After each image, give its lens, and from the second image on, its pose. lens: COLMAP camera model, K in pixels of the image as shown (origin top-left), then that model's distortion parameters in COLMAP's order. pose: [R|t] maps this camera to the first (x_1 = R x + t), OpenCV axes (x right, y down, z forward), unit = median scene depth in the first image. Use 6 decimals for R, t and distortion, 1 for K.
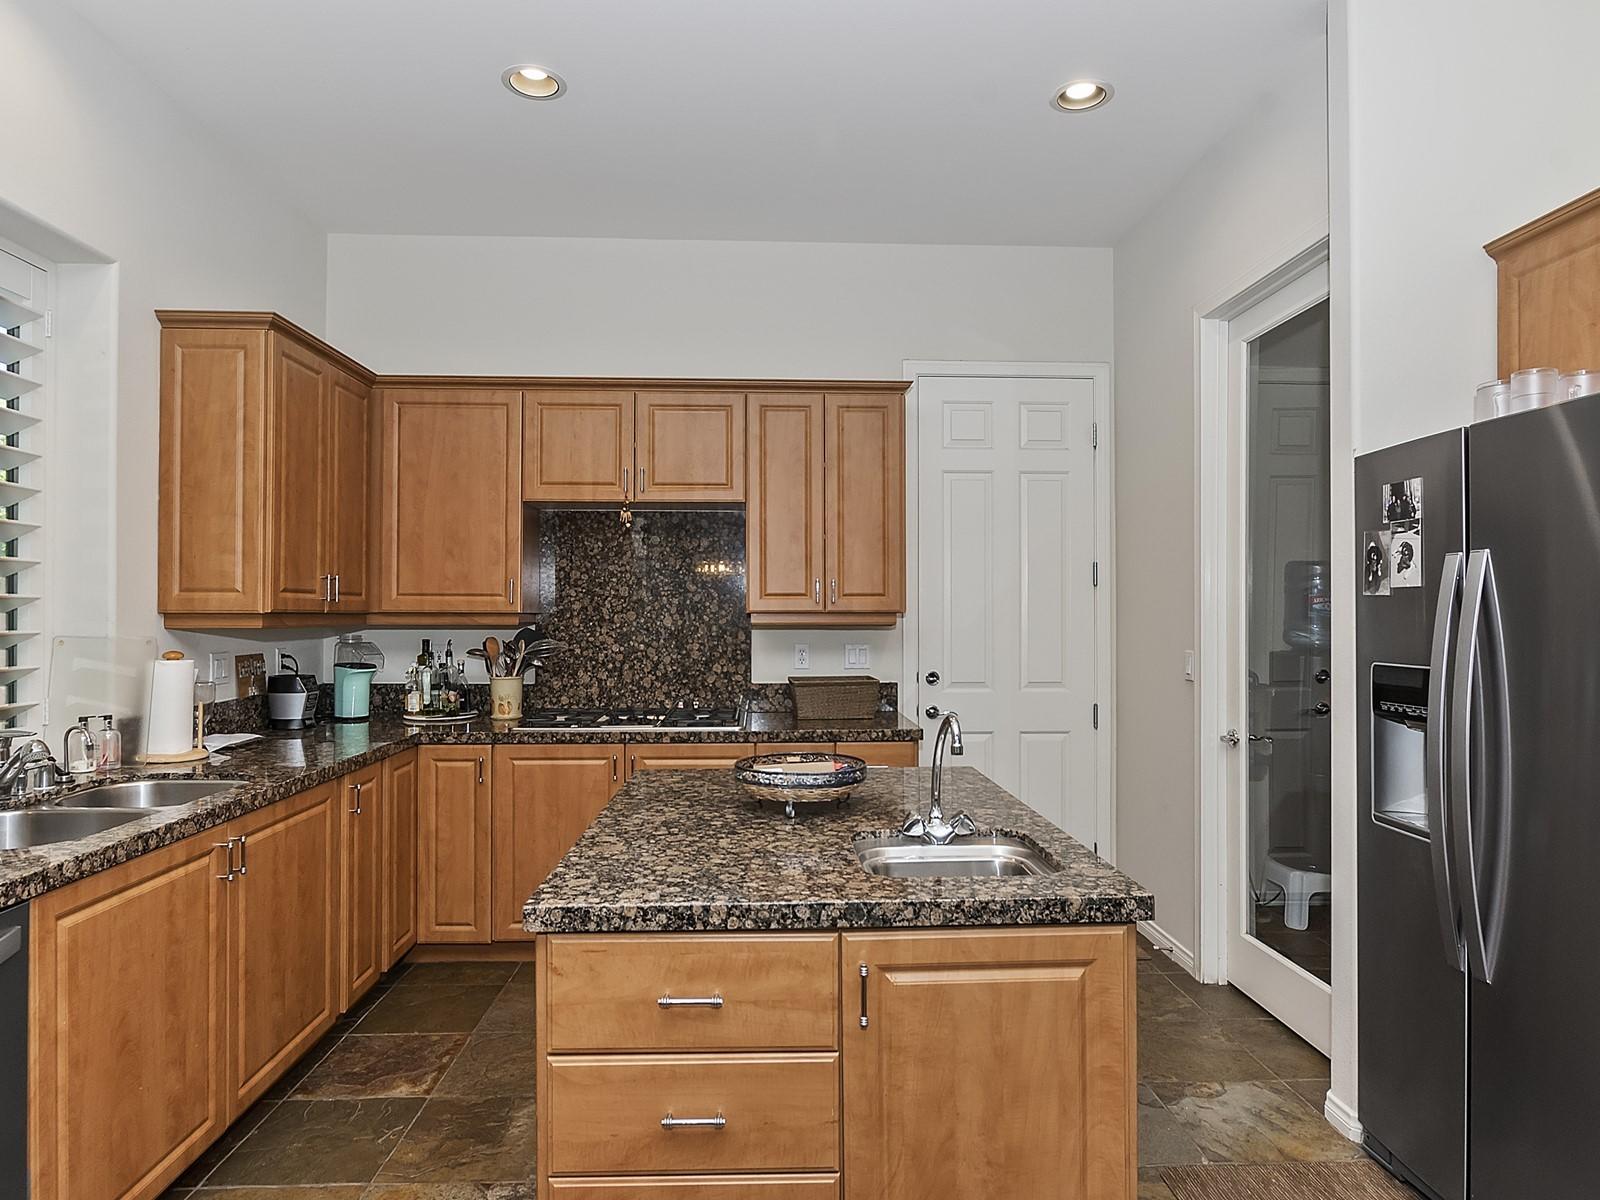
lens RADIAL K [[896.3, 0, 794.9], [0, 896.3, 609.0], [0, 0, 1]] dist [-0.007188, 0.001153]
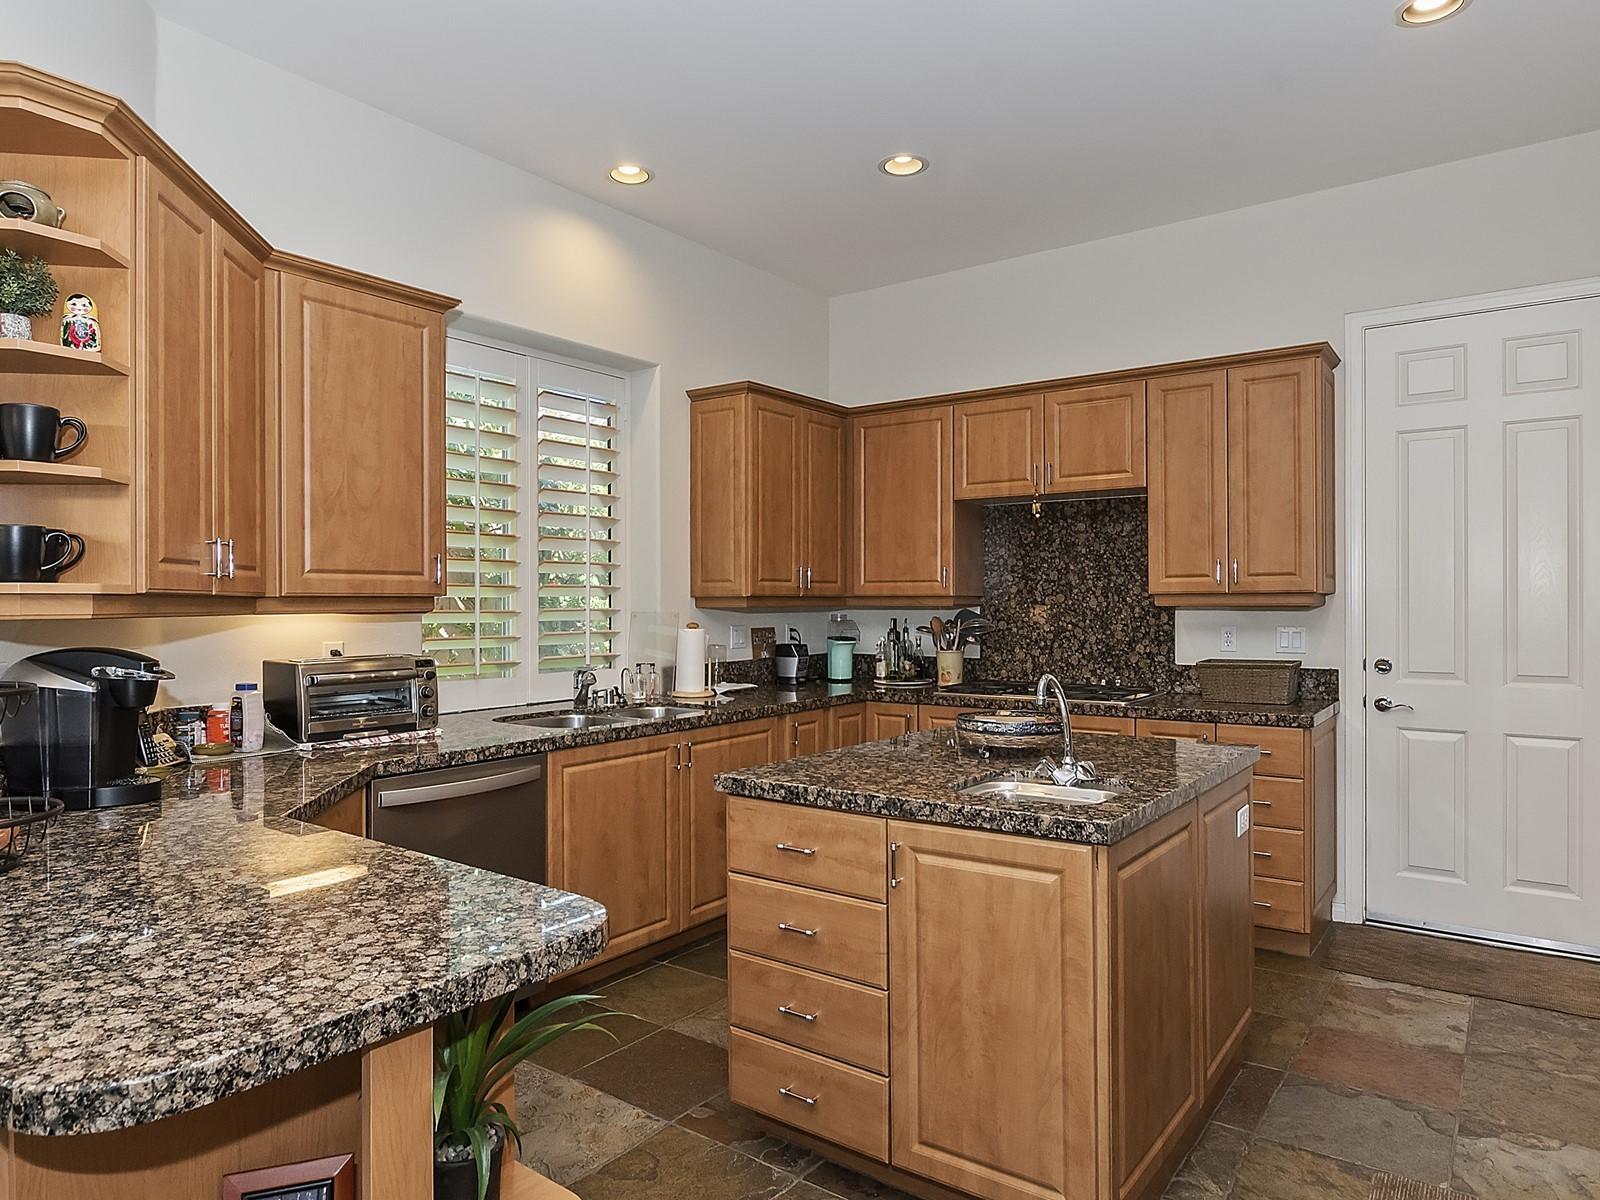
lens RADIAL K [[886.6, 0, 804.5], [0, 886.6, 603.2], [0, 0, 1]] dist [-0.004499, -0.000120]
pose [[0.811355, -0.002084, -0.584550, 0.260920], [0.007612, 0.999947, 0.007000, 0.005432], [0.584504, -0.010129, 0.811328, -0.064976]]
